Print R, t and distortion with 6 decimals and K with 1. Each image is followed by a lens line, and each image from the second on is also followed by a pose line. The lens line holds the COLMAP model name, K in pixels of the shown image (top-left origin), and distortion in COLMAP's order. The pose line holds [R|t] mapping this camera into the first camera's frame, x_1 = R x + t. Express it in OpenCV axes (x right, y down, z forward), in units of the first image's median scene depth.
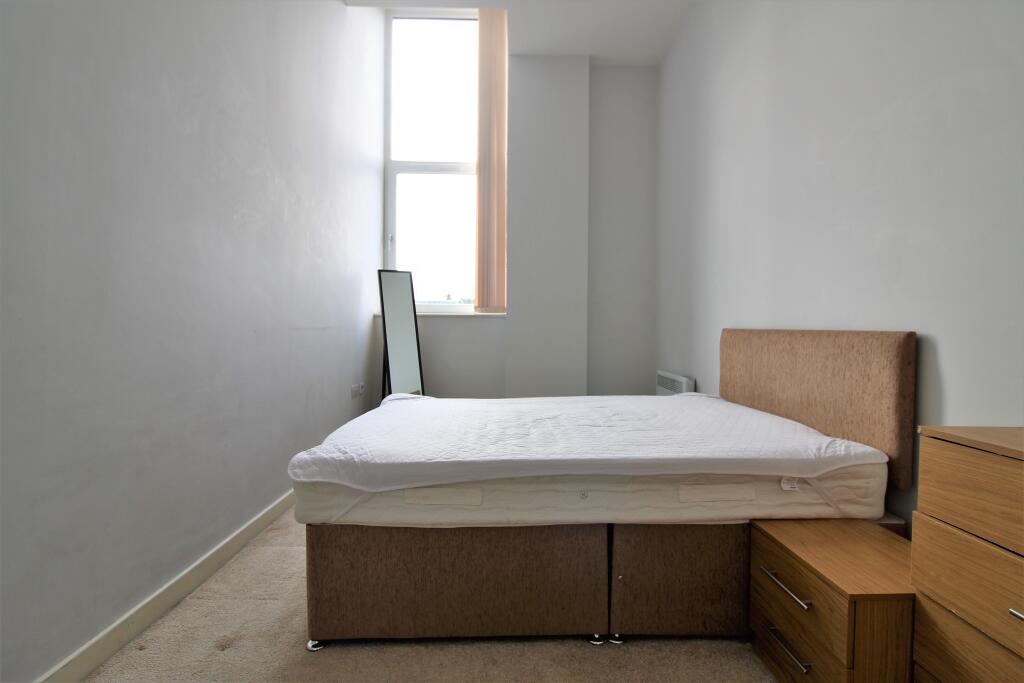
lens RADIAL K [[487.1, 0, 492.0], [0, 487.1, 334.4], [0, 0, 1]] dist [0.000252, -0.013371]
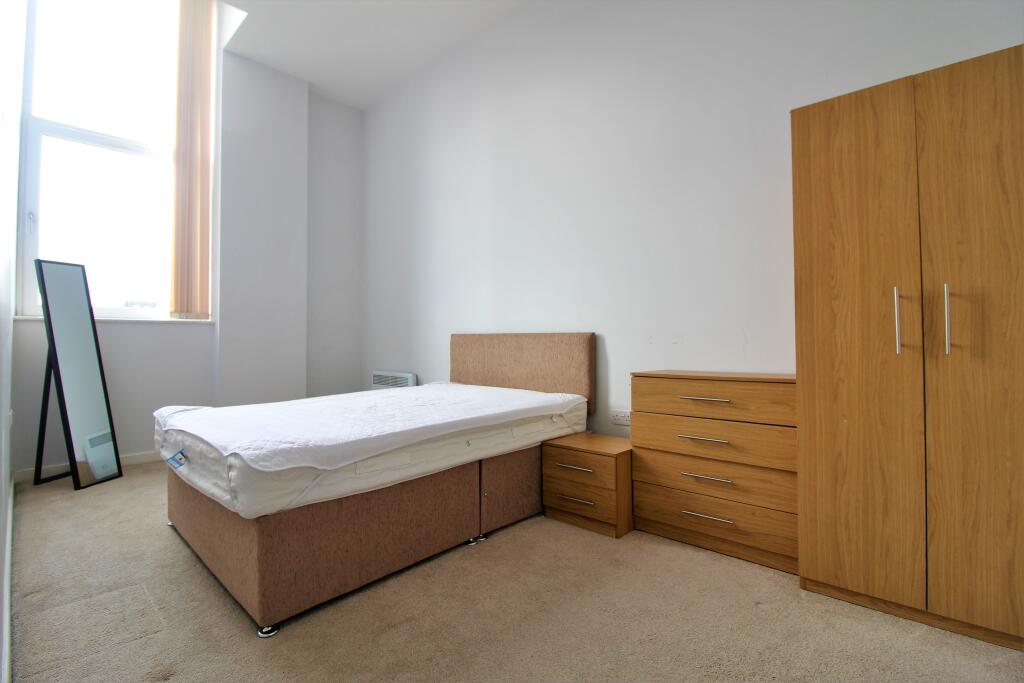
lens RADIAL K [[487.1, 0, 492.0], [0, 487.1, 334.4], [0, 0, 1]] dist [0.000252, -0.013371]
pose [[0.702555, 0.001609, 0.711628, -0.786721], [0.016063, 0.999707, -0.018118, 0.029542], [-0.711448, 0.024160, 0.702323, -0.087989]]
